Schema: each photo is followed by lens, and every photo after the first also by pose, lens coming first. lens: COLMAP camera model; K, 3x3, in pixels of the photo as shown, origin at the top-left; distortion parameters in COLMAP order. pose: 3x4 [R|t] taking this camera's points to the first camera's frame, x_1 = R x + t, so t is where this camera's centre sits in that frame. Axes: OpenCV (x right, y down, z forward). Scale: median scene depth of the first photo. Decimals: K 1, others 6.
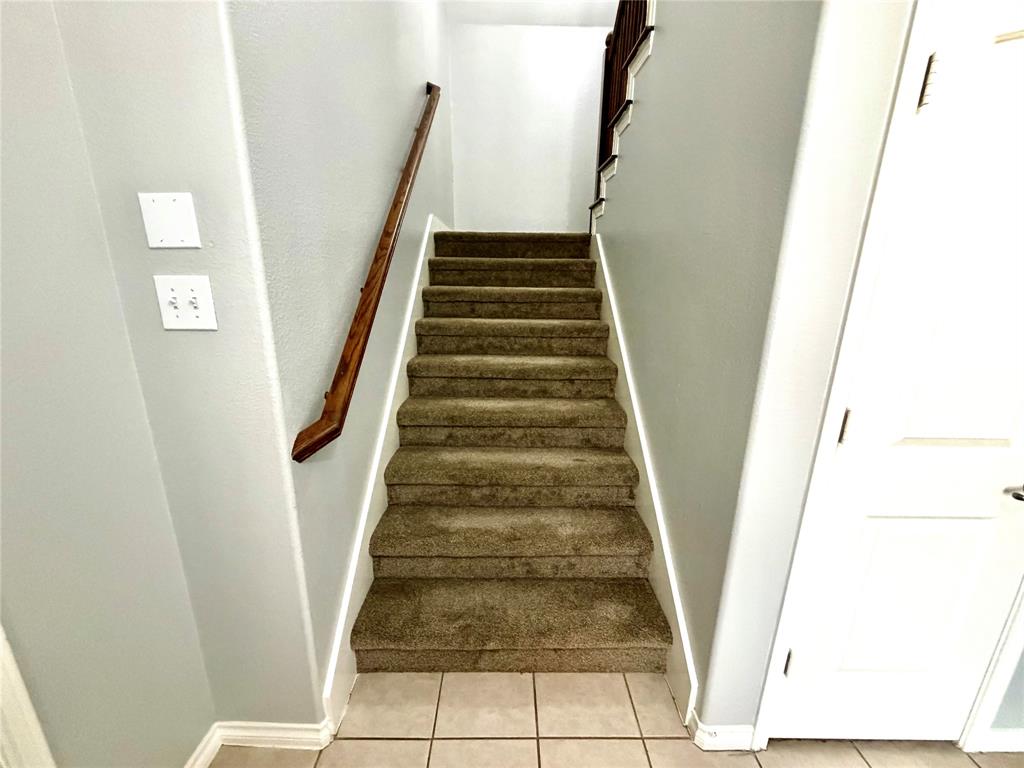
lens RADIAL K [[408.3, 0, 510.5], [0, 408.3, 383.4], [0, 0, 1]] dist [0.000275, 0.000030]
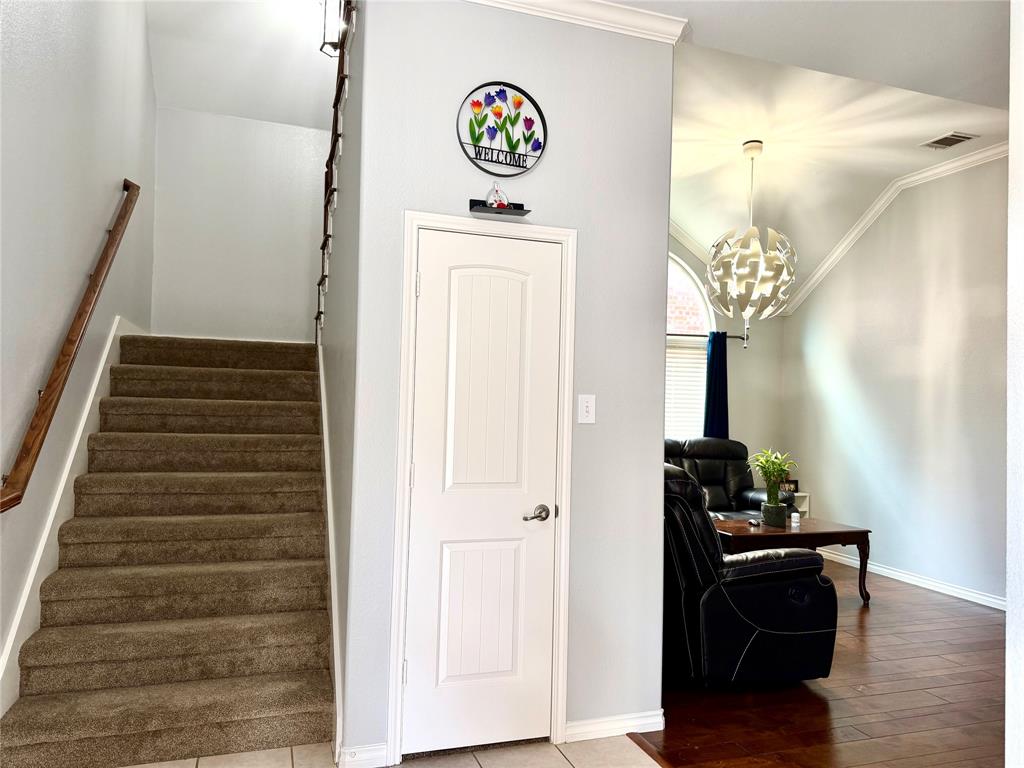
lens RADIAL K [[719.9, 0, 509.8], [0, 719.9, 385.4], [0, 0, 1]] dist [0.024938, -0.029337]
pose [[0.948340, 0.019489, 0.316656, 0.140191], [0.069039, 0.961514, -0.265939, 0.242029], [-0.309652, 0.274063, 0.910497, -0.778903]]
